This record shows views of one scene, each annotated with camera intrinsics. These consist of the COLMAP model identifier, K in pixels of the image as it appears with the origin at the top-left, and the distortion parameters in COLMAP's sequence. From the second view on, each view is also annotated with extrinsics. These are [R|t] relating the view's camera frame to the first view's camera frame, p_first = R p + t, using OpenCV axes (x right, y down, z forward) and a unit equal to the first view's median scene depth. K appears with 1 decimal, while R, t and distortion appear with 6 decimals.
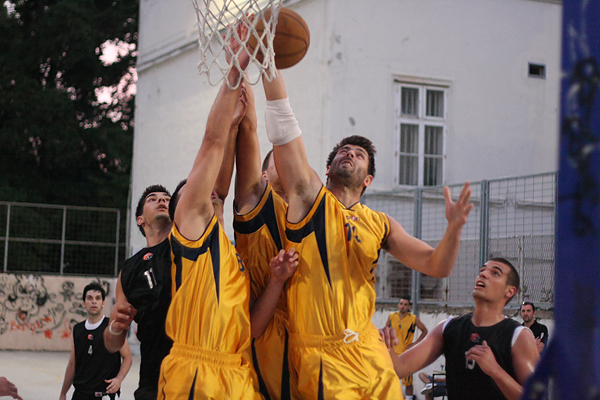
lens RADIAL K [[1401.6, 0, 301.2], [0, 1401.6, 197.3], [0, 0, 1]] dist [-0.128950, 0.000000]
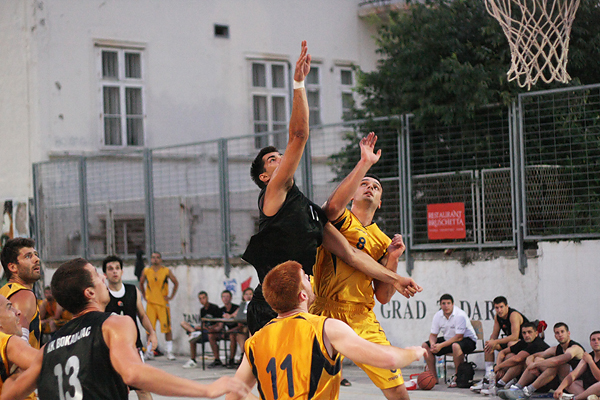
lens RADIAL K [[1401.6, 0, 302.8], [0, 1401.6, 202.4], [0, 0, 1]] dist [-0.128950, 0.000000]
pose [[0.942357, -0.057427, 0.329645, -0.134838], [0.044595, 0.997929, 0.046363, -0.008244], [-0.331625, -0.028990, 0.942966, -0.024531]]
